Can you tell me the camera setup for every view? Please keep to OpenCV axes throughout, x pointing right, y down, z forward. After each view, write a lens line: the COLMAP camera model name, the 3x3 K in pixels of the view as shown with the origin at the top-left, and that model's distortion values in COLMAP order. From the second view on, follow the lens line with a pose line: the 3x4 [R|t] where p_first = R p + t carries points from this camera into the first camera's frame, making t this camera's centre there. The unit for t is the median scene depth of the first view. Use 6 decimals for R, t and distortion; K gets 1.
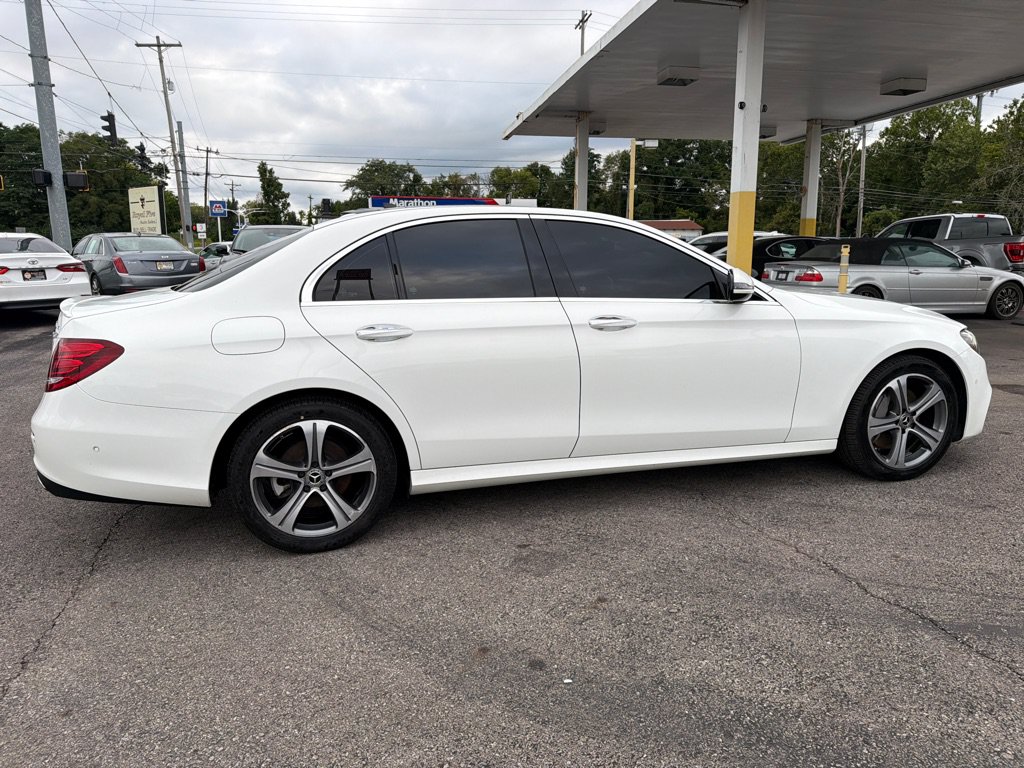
lens RADIAL K [[721.1, 0, 514.9], [0, 721.1, 381.9], [0, 0, 1]] dist [0.054234, -0.060523]
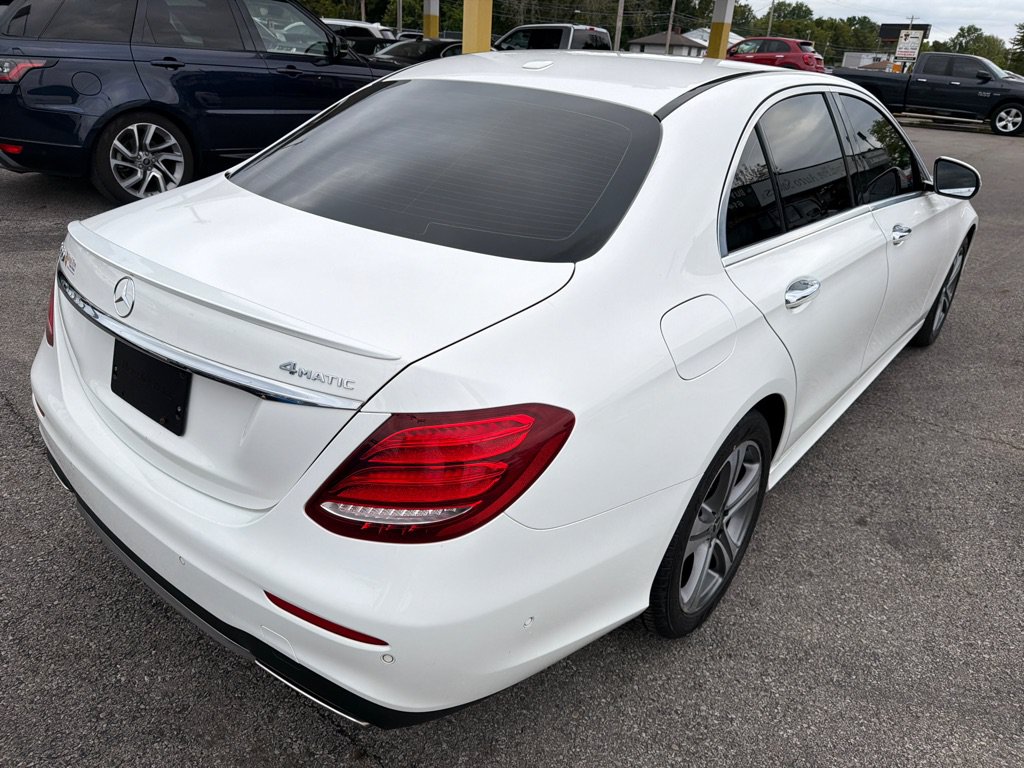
lens RADIAL K [[718.6, 0, 512.0], [0, 718.6, 384.0], [0, 0, 1]] dist [0.085584, -0.126322]
pose [[0.809807, -0.197315, 0.552520, -0.624464], [0.039490, 0.957945, 0.284221, -0.150674], [-0.585365, -0.208345, 0.783543, 0.505112]]
